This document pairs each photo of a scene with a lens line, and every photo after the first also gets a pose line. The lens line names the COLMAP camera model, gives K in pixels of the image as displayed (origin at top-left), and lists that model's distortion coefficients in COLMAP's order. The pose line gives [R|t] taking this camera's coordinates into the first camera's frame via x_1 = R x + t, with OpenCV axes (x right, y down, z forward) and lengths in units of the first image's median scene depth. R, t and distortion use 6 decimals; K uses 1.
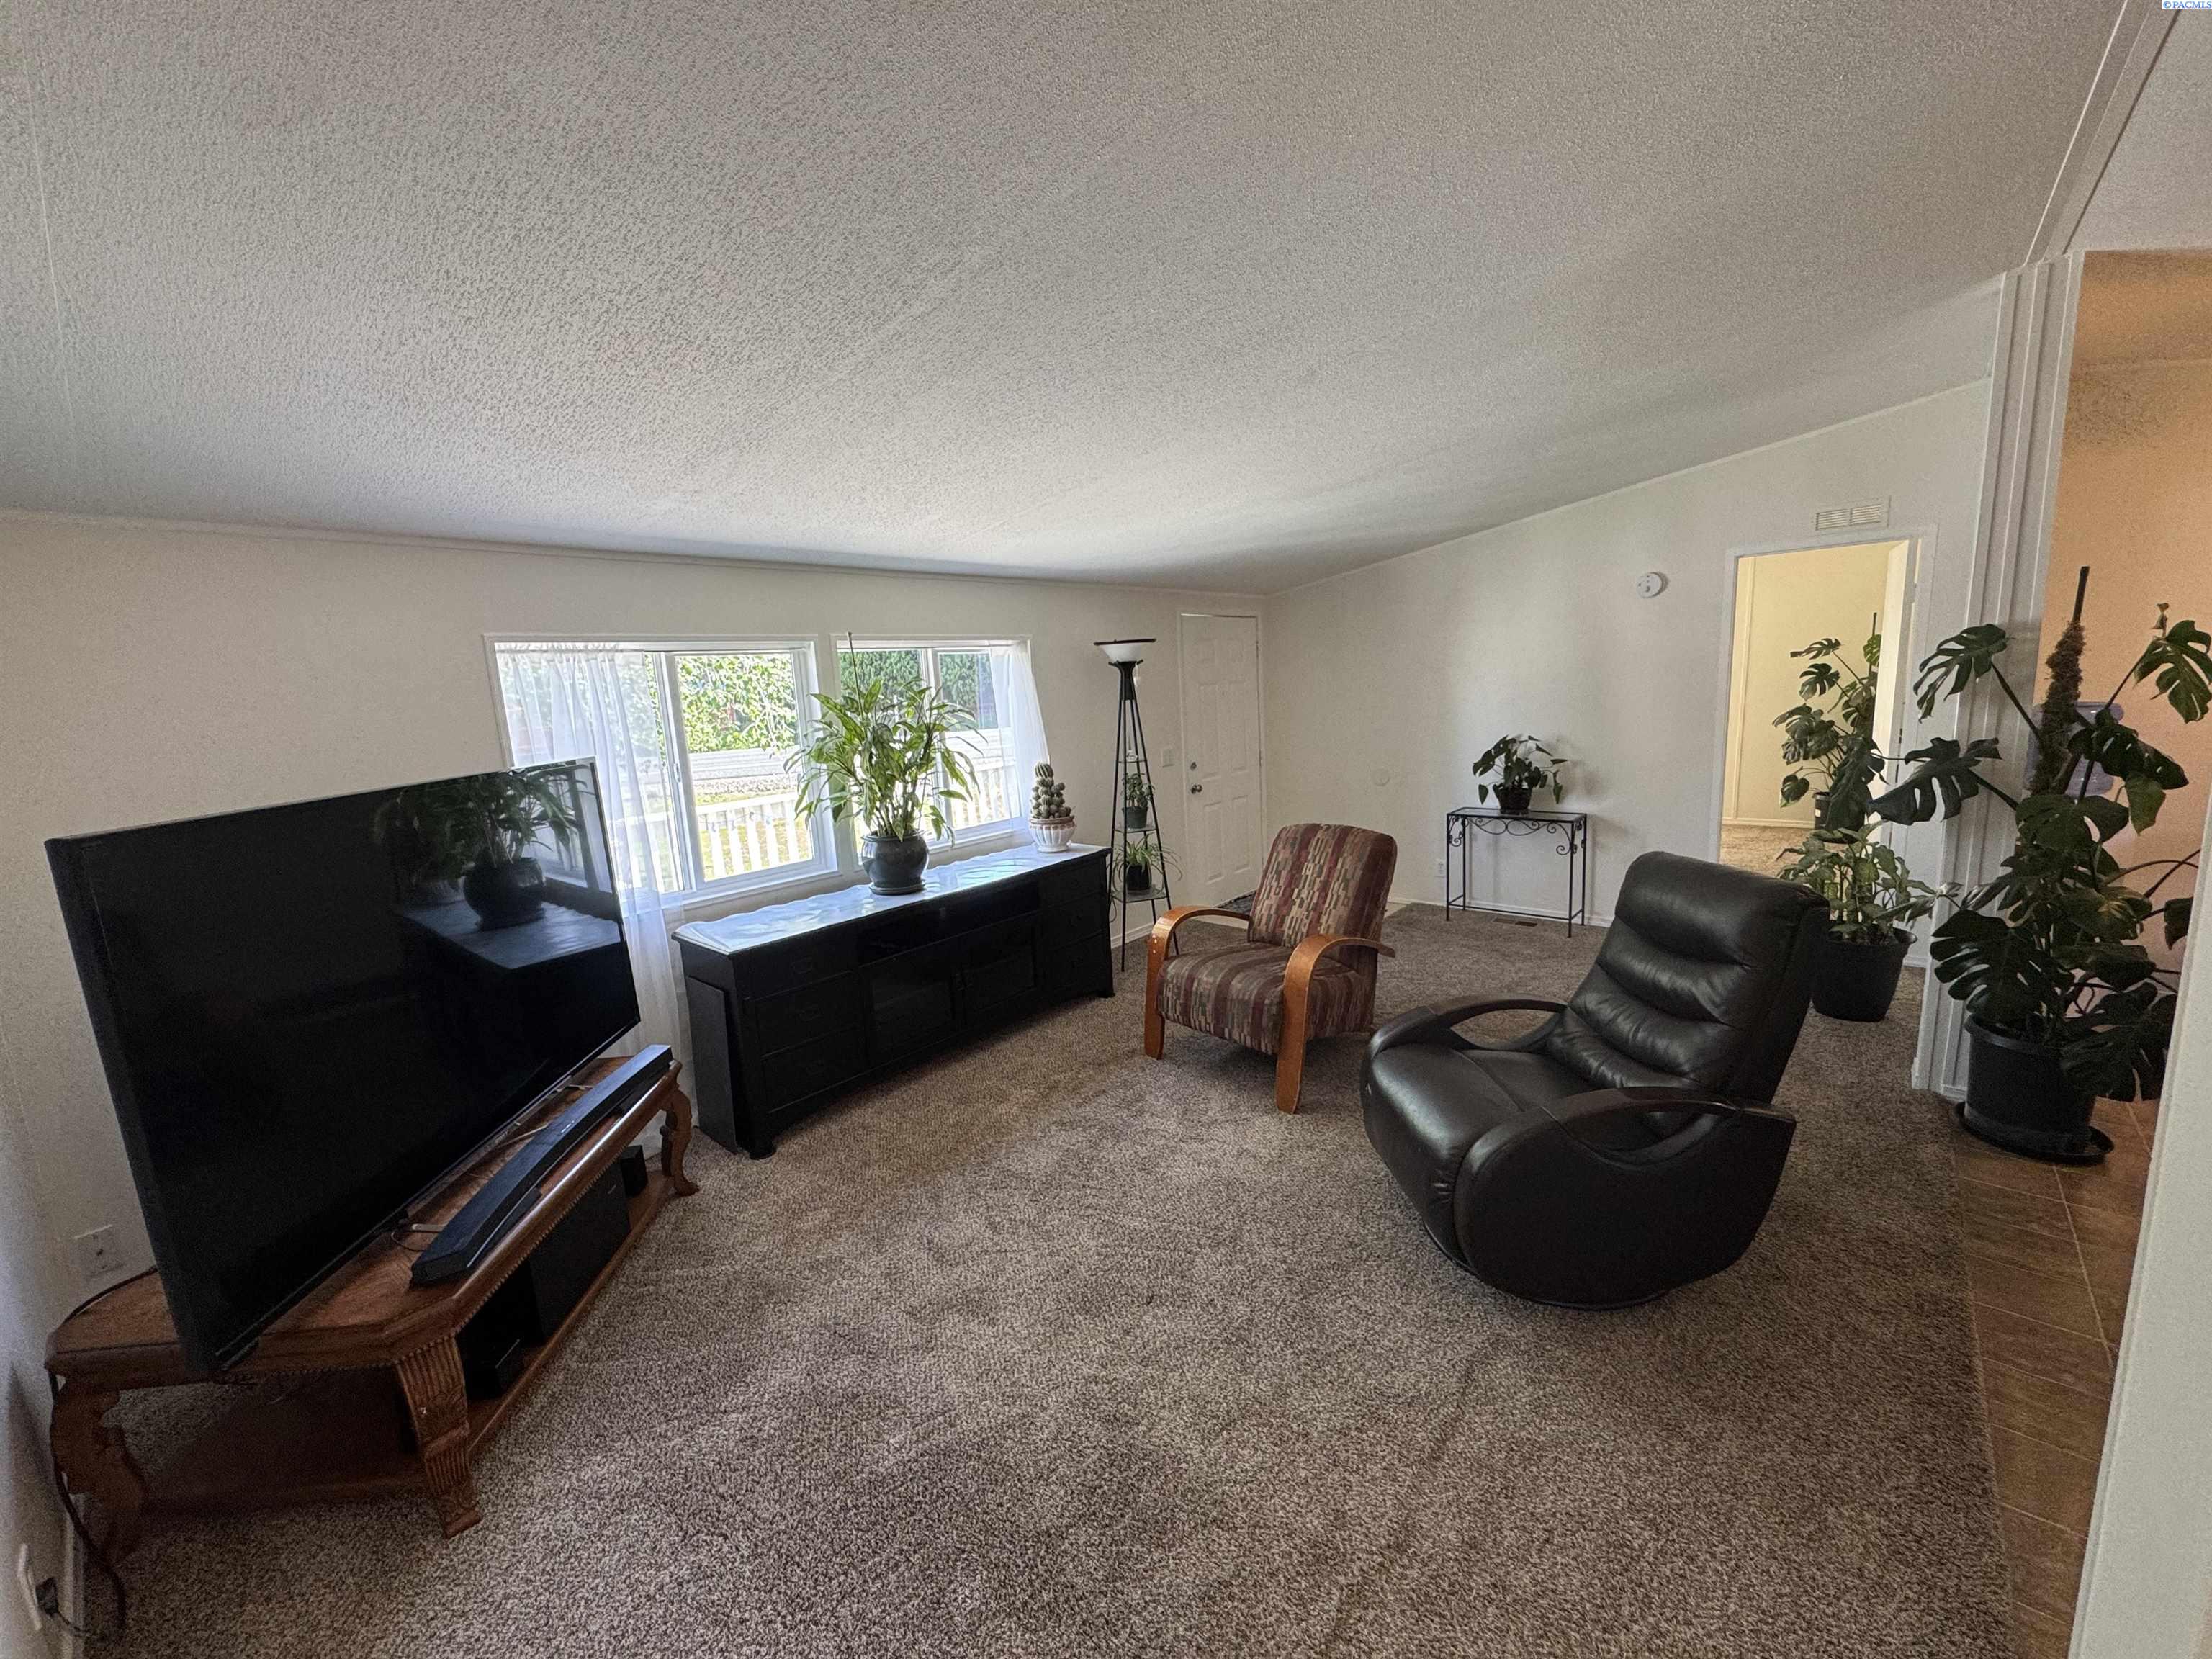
lens RADIAL K [[887.3, 0, 1105.0], [0, 887.3, 834.5], [0, 0, 1]] dist [-0.001647, -0.000108]
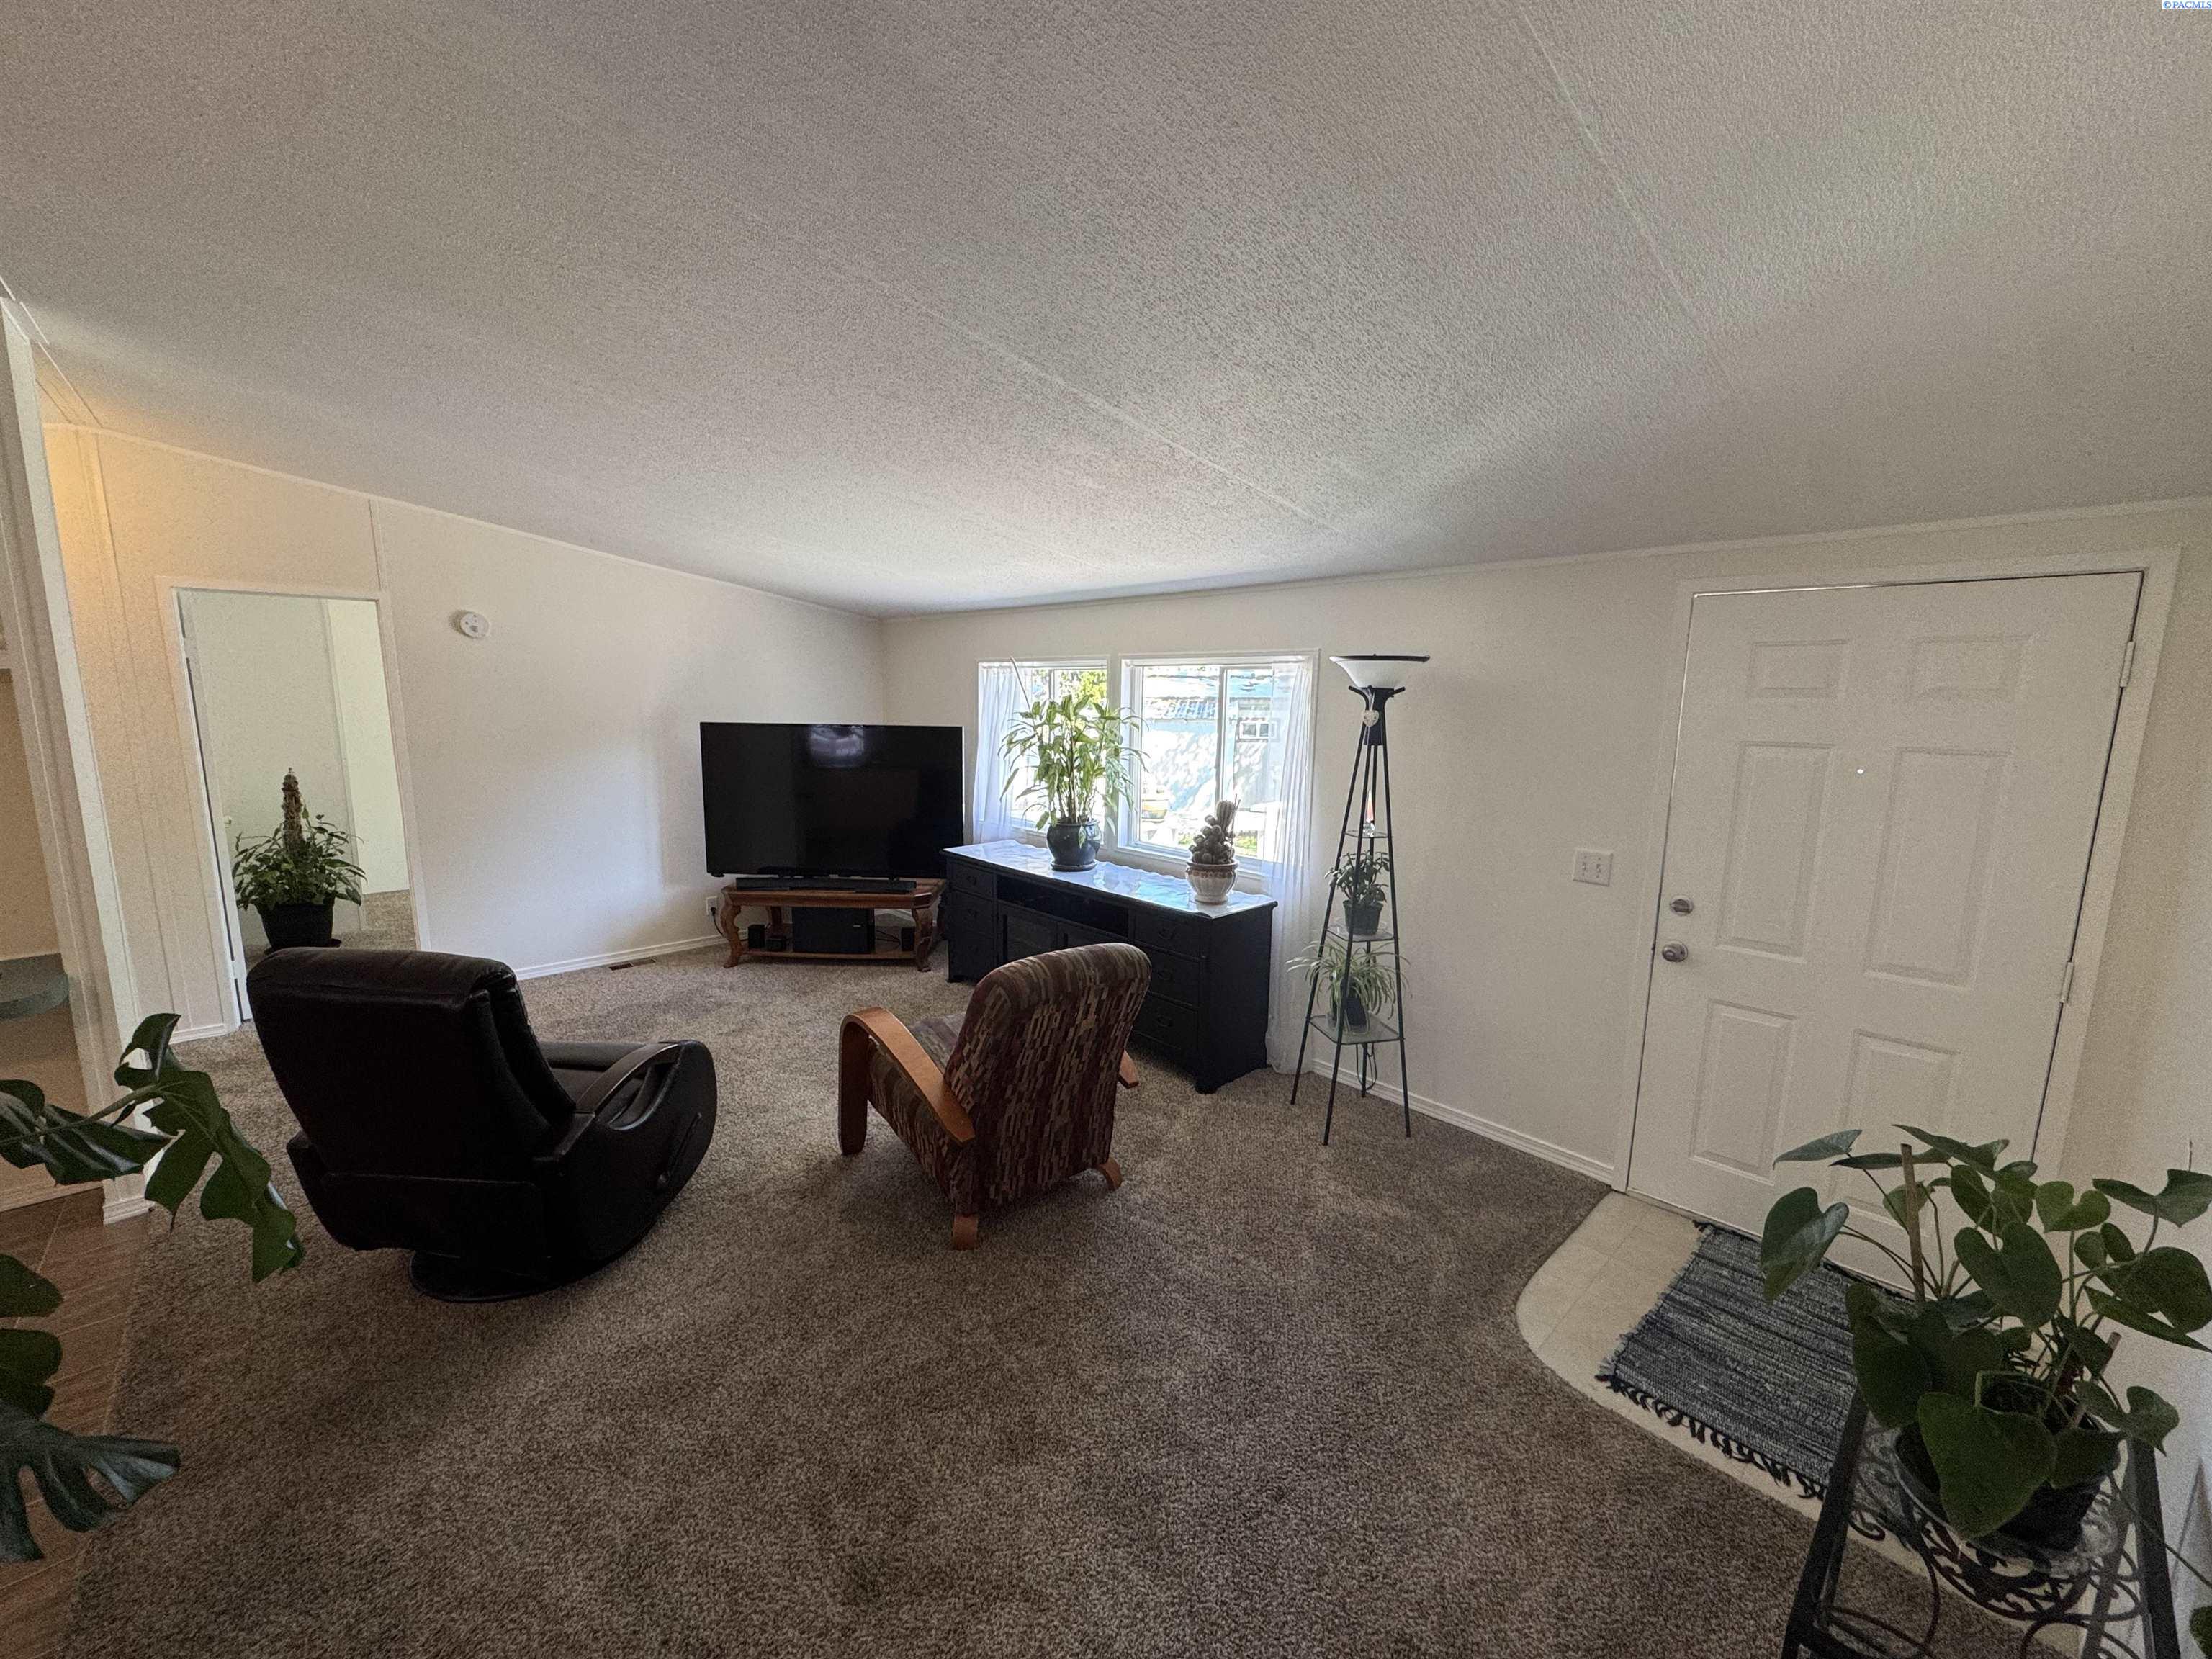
lens RADIAL K [[886.8, 0, 1098.4], [0, 886.8, 830.0], [0, 0, 1]] dist [-0.001579, -0.000092]
pose [[-0.105346, 0.203020, -0.973491, 0.859396], [-0.181972, 0.958473, 0.219580, -0.238619], [0.977644, 0.200280, -0.064027, 1.021069]]
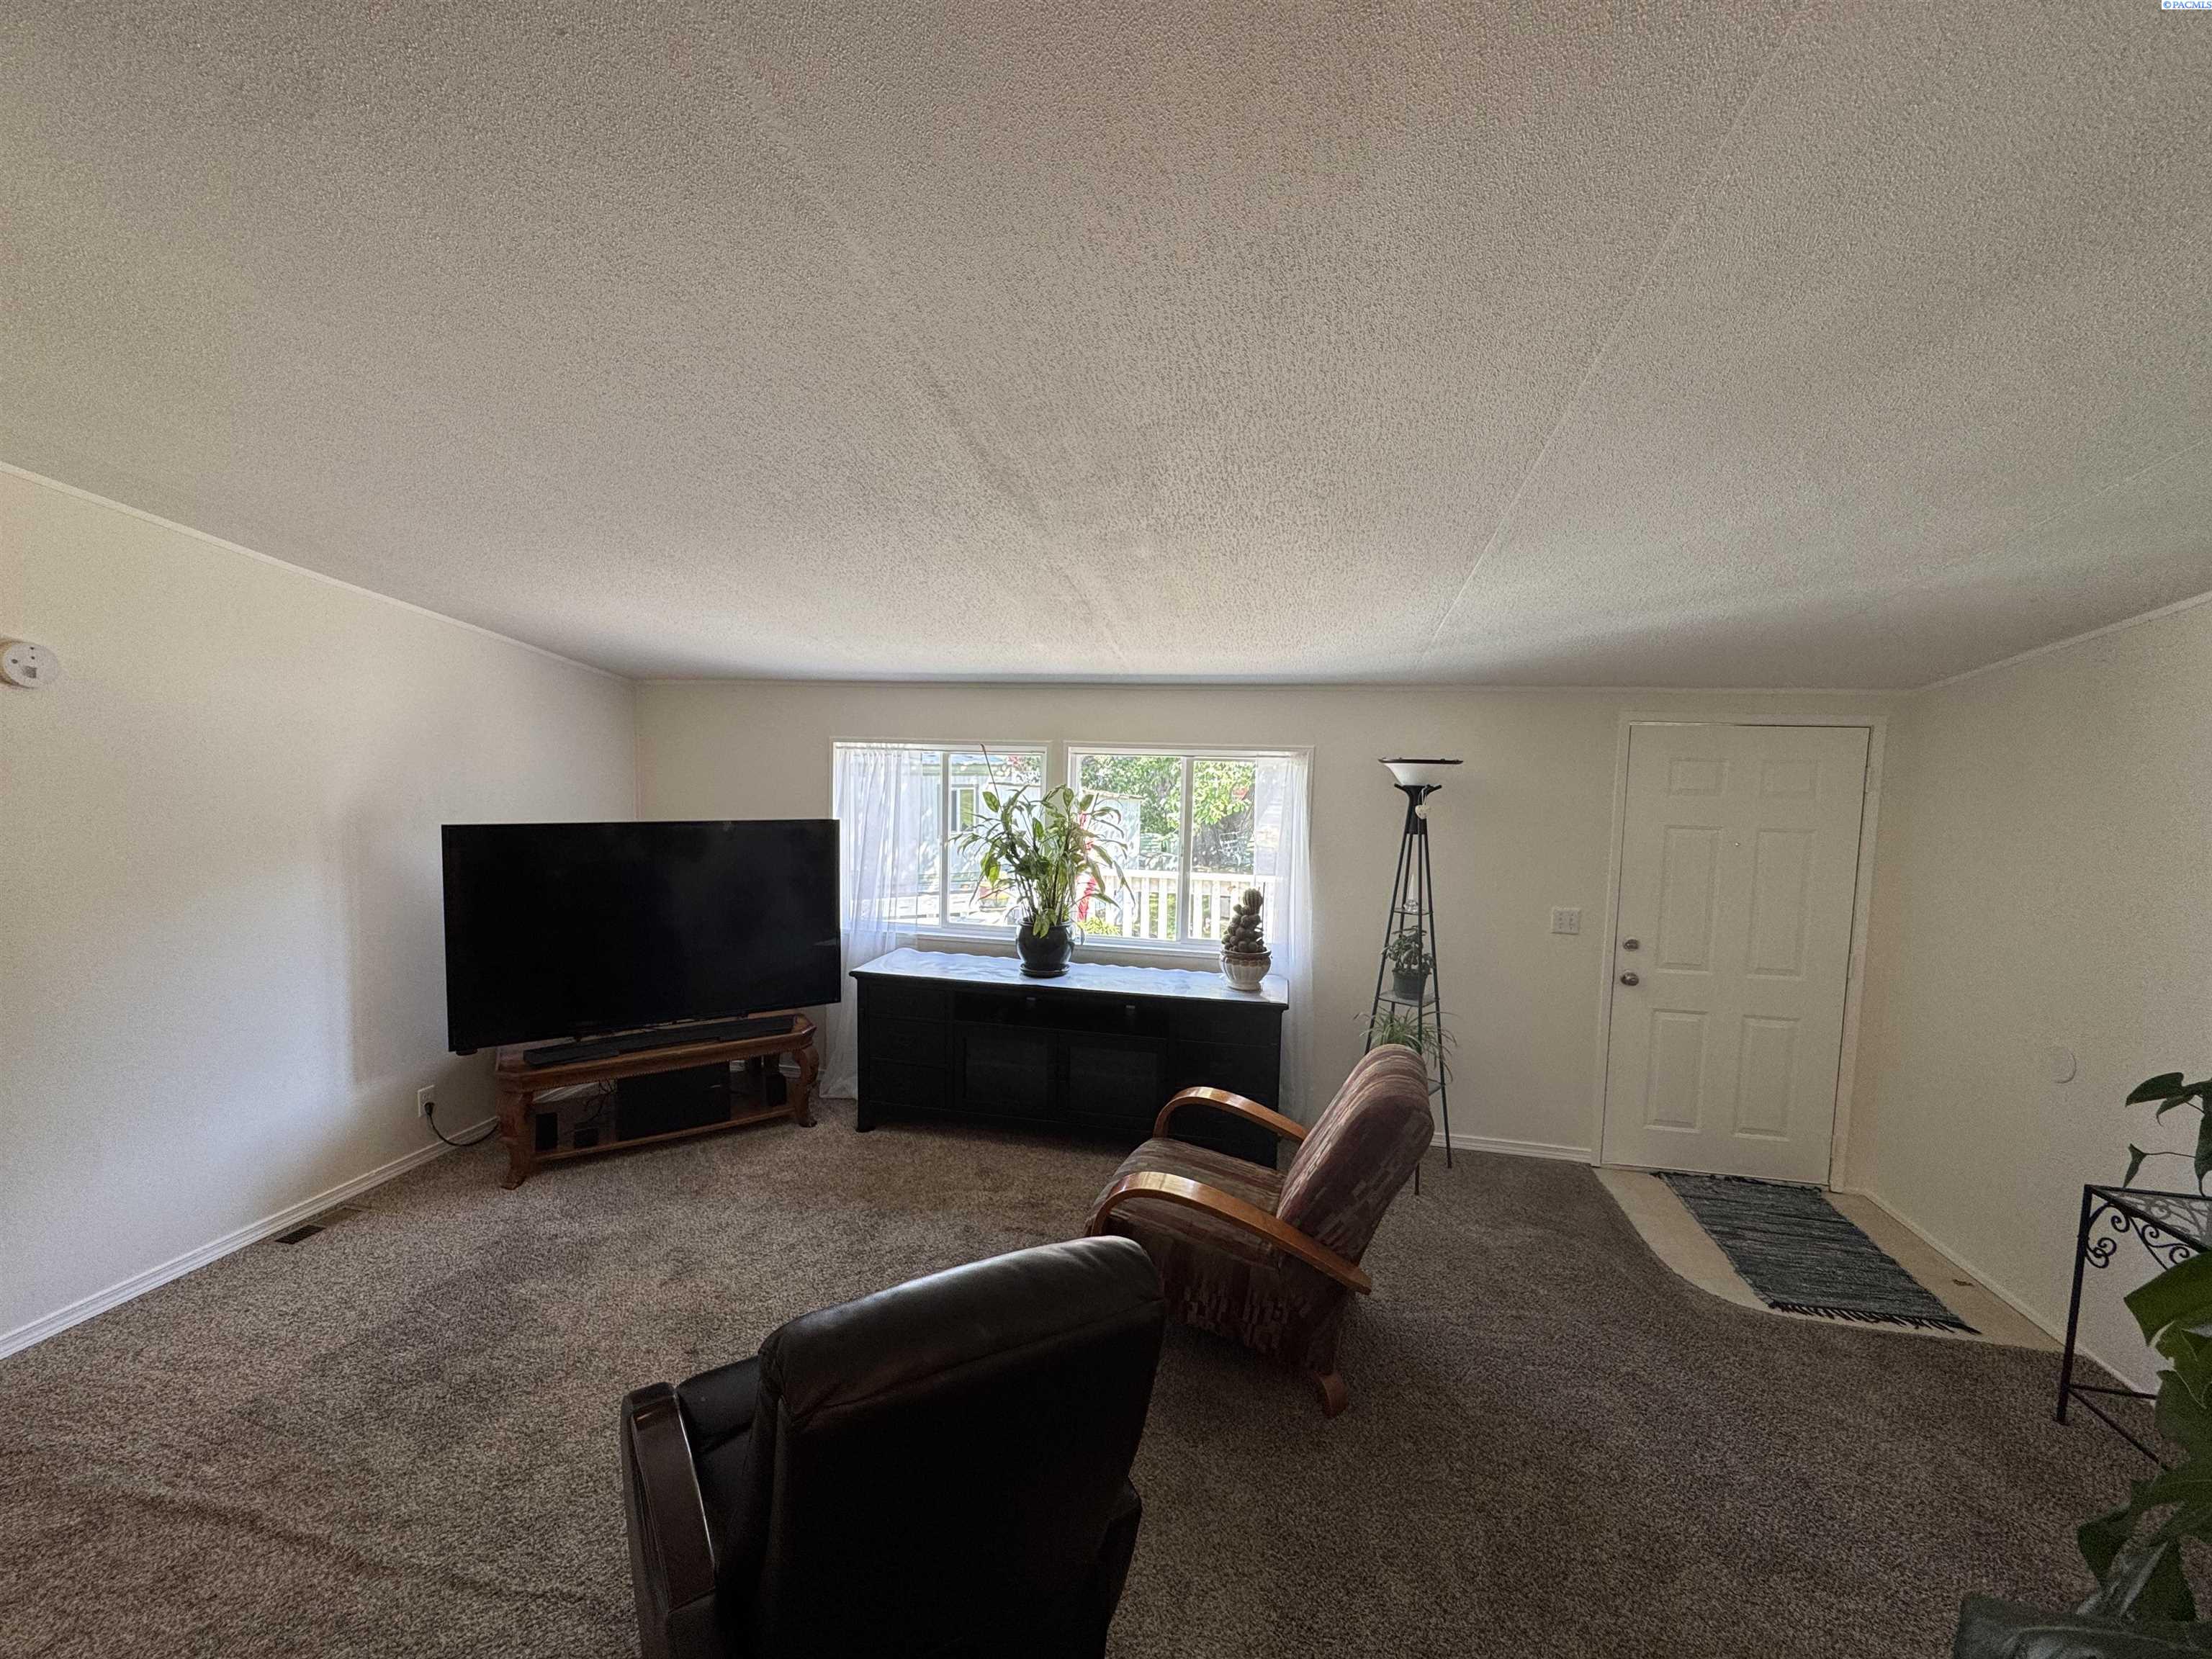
lens RADIAL K [[887.3, 0, 1105.0], [0, 887.3, 834.5], [0, 0, 1]] dist [-0.001647, -0.000108]
pose [[0.486224, 0.135768, -0.863222, 0.680918], [-0.200161, 0.978896, 0.041218, -0.153905], [0.850601, 0.152742, 0.503138, 0.447994]]
